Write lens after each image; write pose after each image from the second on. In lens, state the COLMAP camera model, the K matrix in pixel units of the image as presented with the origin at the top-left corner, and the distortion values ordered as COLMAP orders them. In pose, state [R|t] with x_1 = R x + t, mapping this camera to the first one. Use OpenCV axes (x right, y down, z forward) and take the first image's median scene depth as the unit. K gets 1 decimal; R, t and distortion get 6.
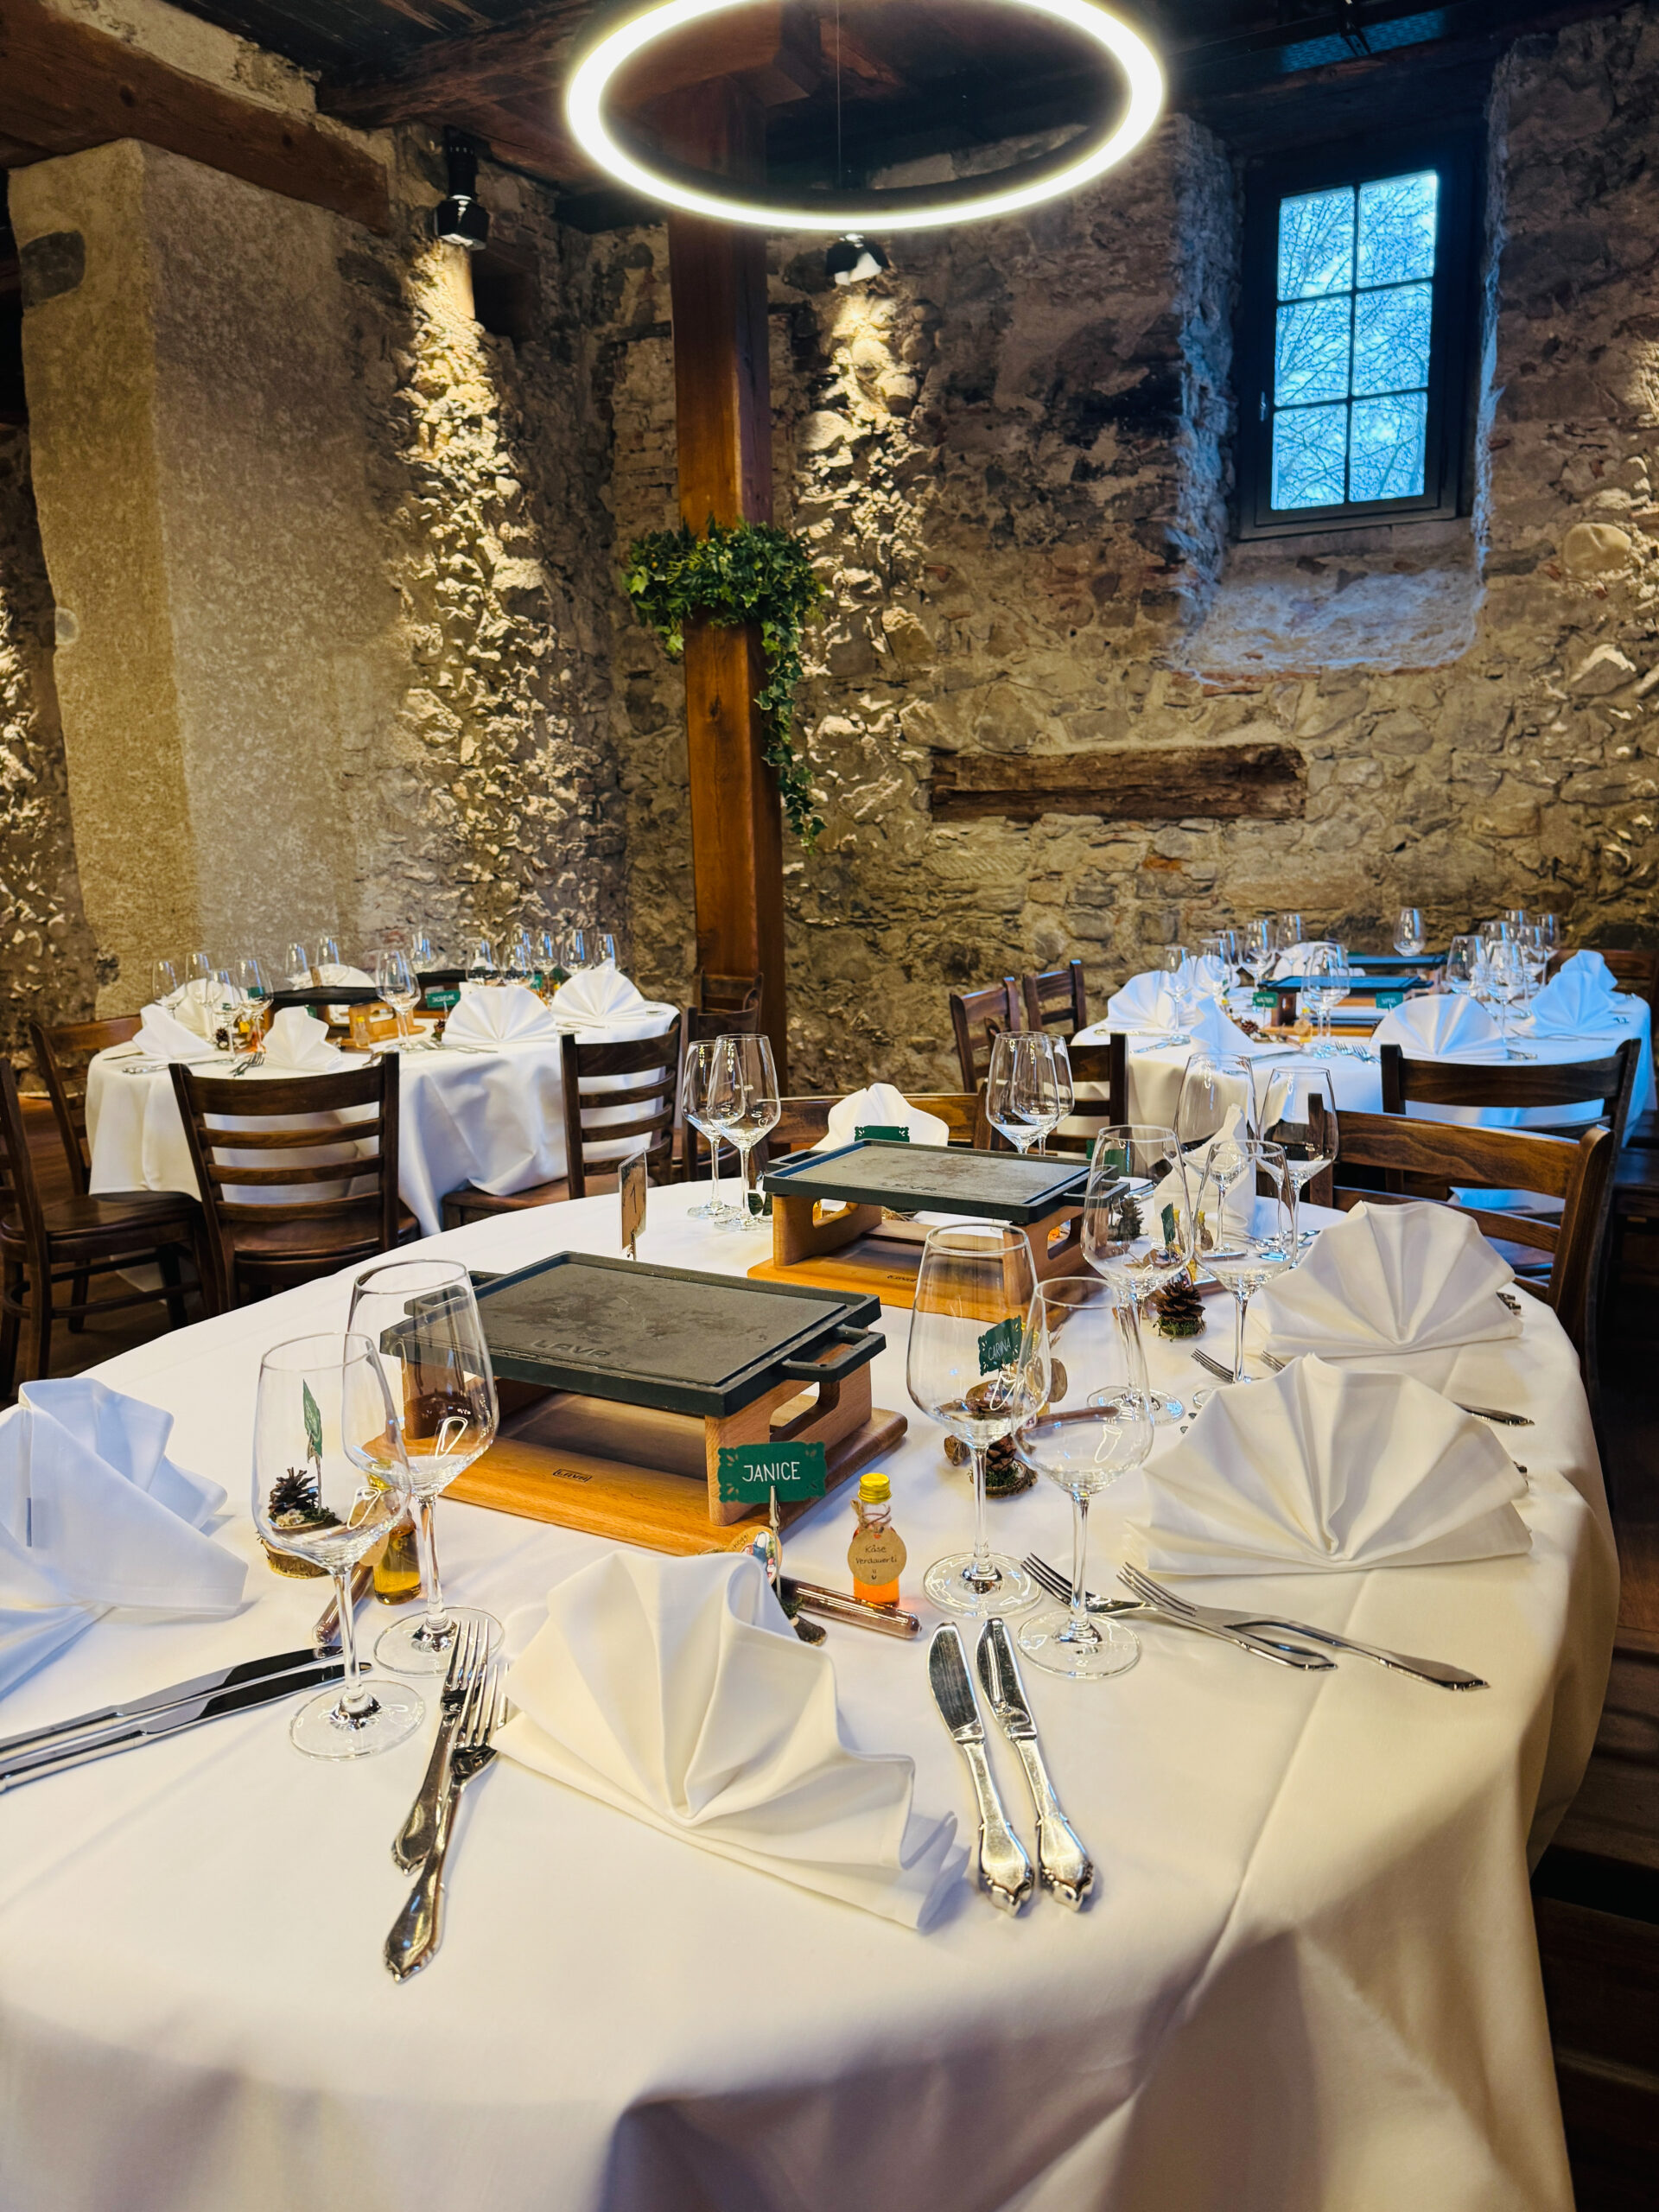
lens RADIAL K [[1539.2, 0, 838.8], [0, 1539.2, 1133.1], [0, 0, 1]] dist [0.042811, -0.052106]
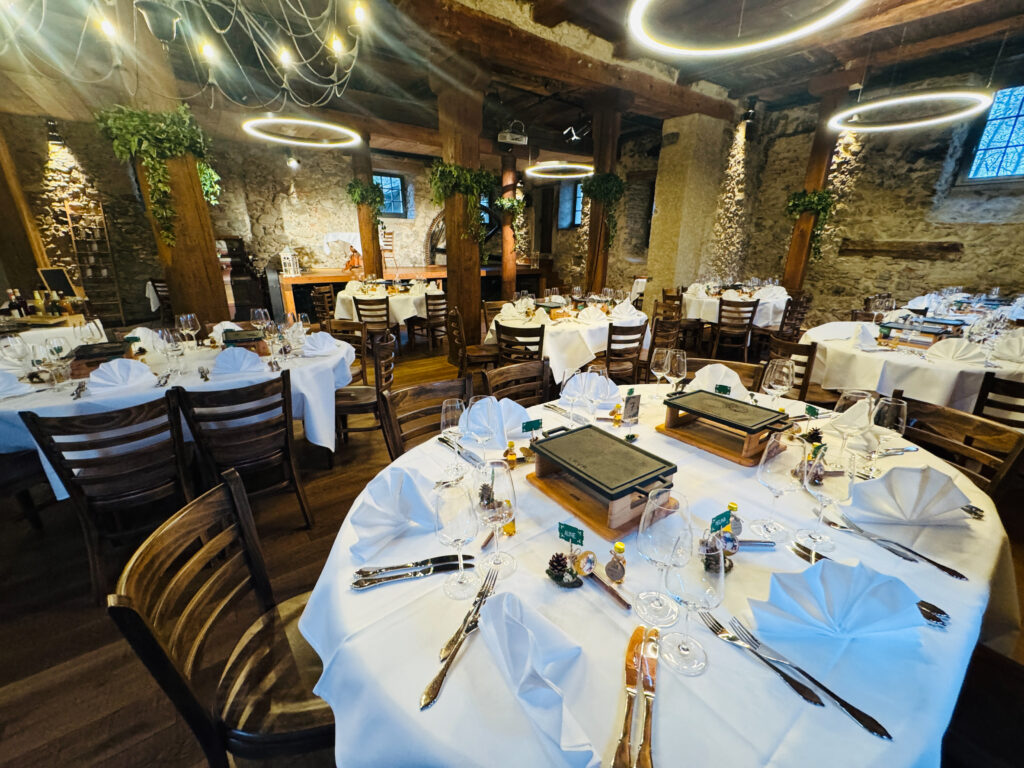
lens RADIAL K [[407.9, 0, 510.5], [0, 407.9, 385.4], [0, 0, 1]] dist [-0.009312, 0.001214]
pose [[0.898189, 0.172082, -0.404529, -0.248572], [-0.113289, 0.979728, 0.165225, 0.065068], [0.424761, -0.102575, 0.899476, -0.434134]]
